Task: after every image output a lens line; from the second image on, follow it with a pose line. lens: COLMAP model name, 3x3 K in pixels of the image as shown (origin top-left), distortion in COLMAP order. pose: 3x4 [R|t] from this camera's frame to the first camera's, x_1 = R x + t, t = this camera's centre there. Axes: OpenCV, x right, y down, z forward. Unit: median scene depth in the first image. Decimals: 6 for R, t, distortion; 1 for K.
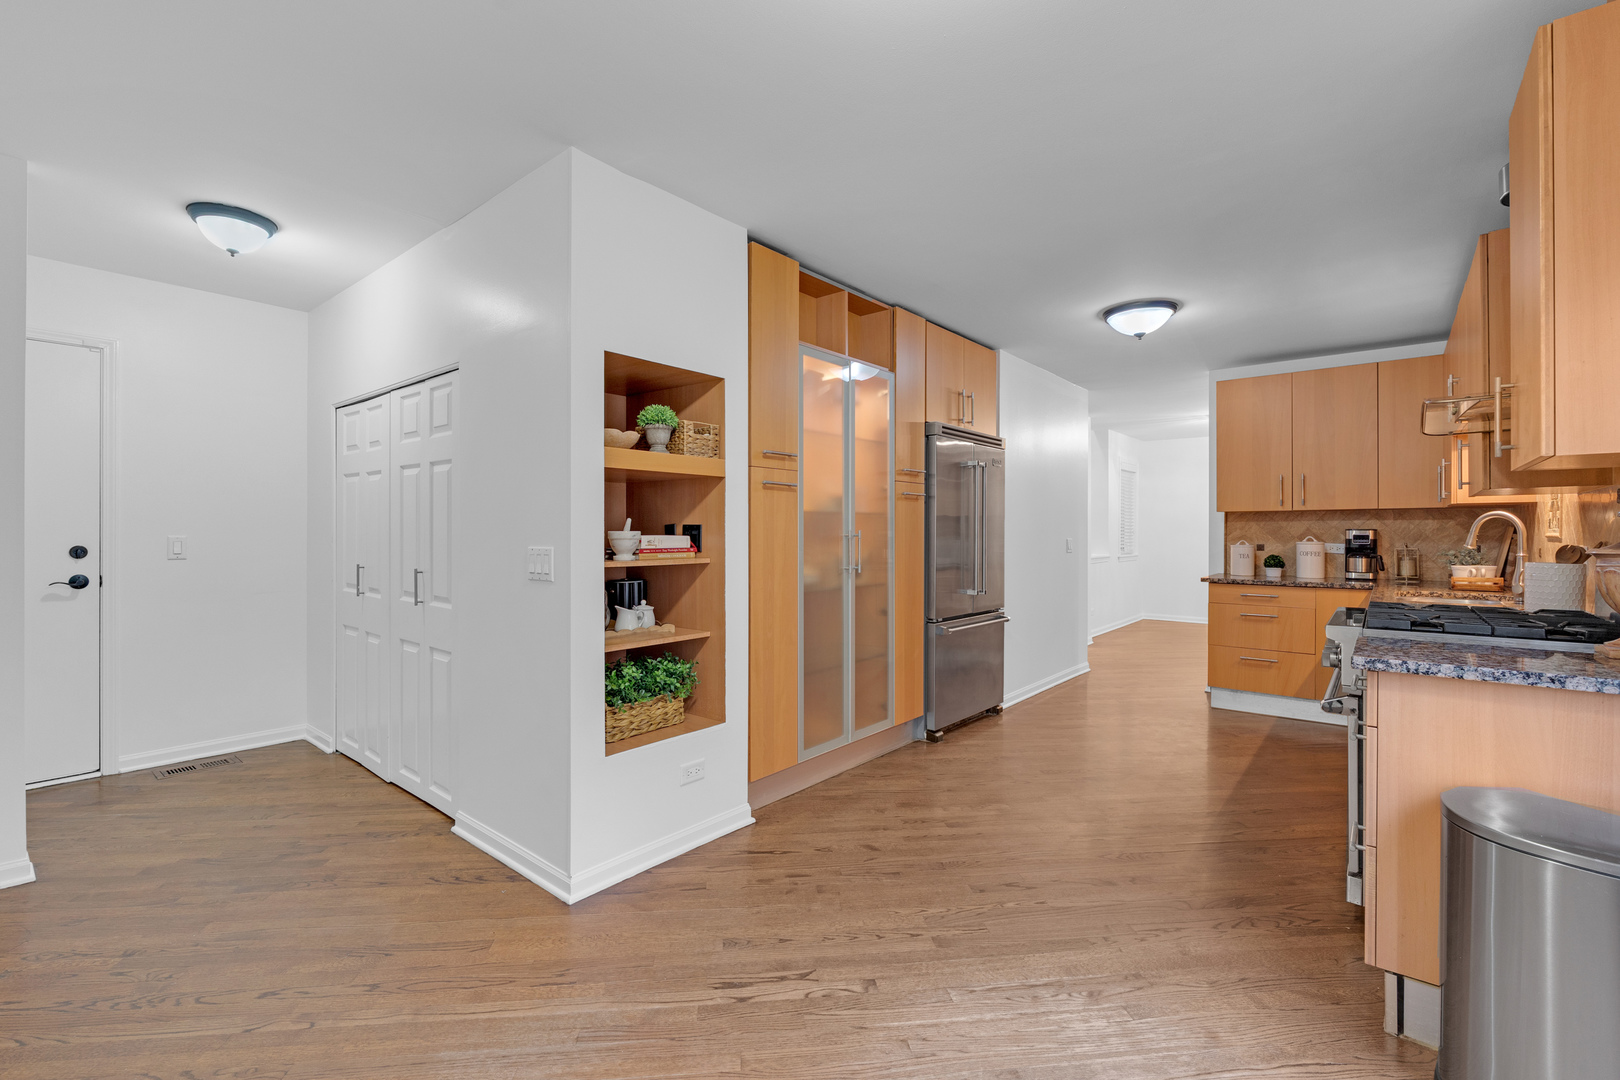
lens RADIAL K [[715.0, 0, 810.0], [0, 715.0, 540.0], [0, 0, 1]] dist [-0.001606, 0.000075]
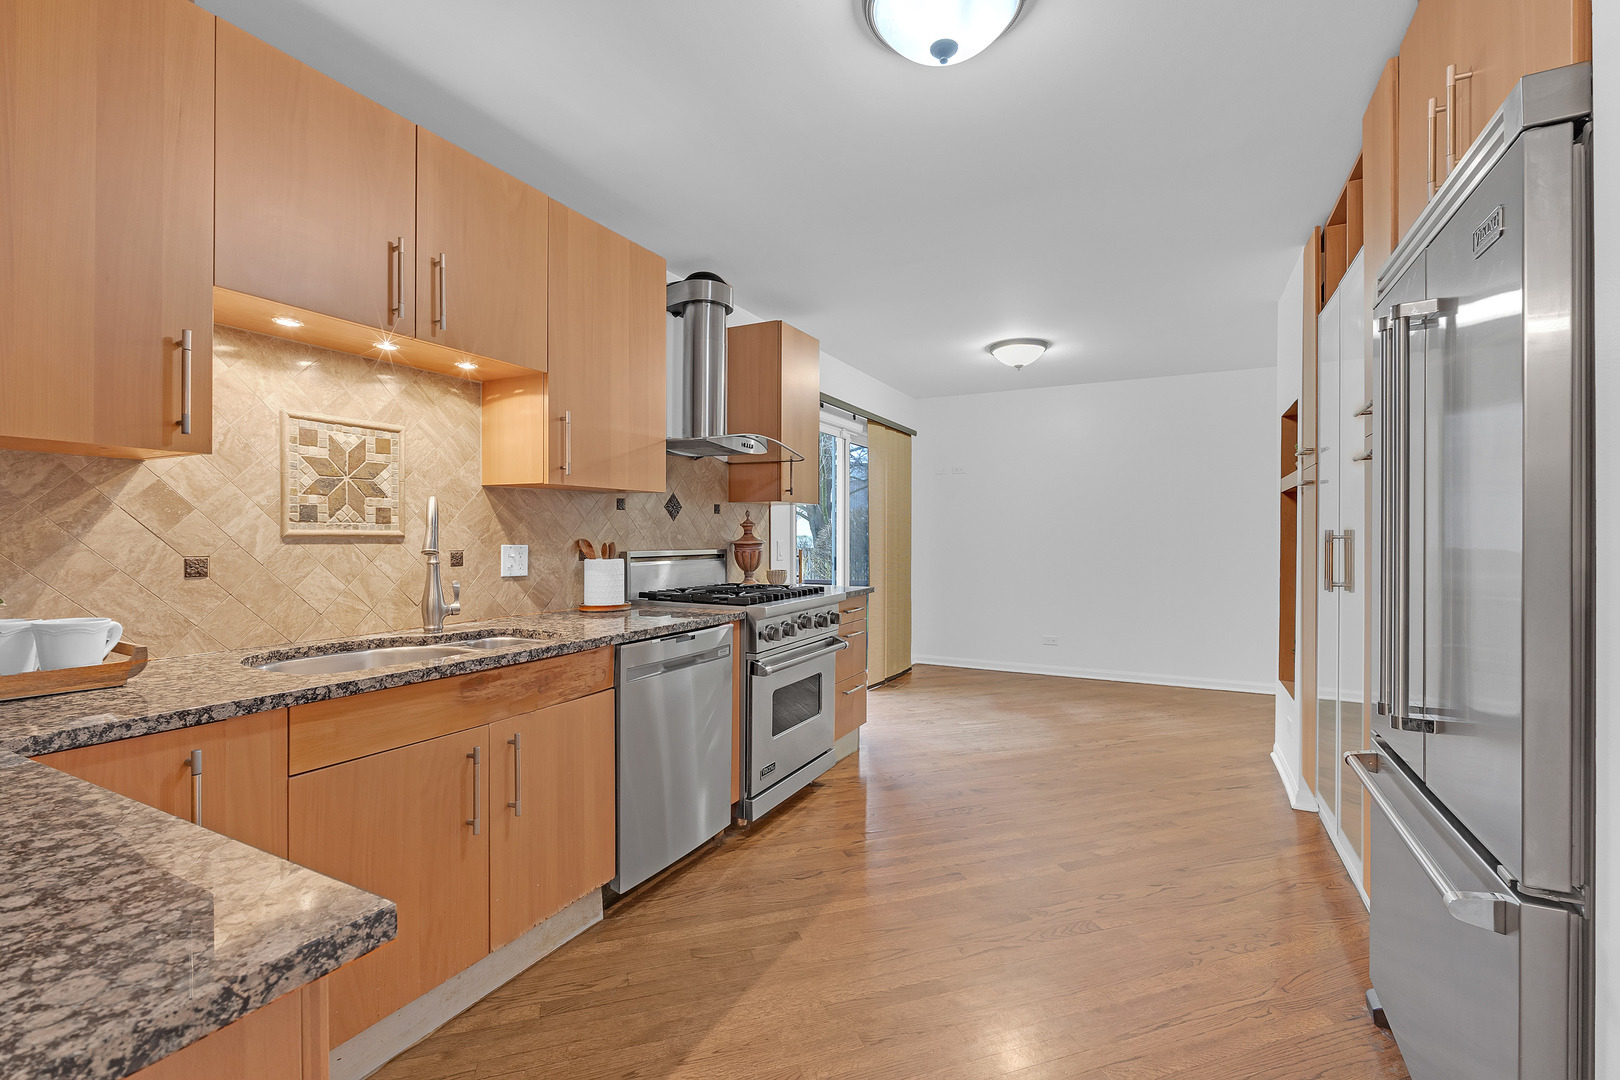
lens RADIAL K [[715.0, 0, 810.0], [0, 715.0, 540.0], [0, 0, 1]] dist [-0.001606, 0.000075]
pose [[-0.978590, -0.000610, -0.205819, 1.193340], [-0.002594, 0.999953, 0.009372, -0.015545], [0.205804, 0.009705, -0.978545, 2.671174]]
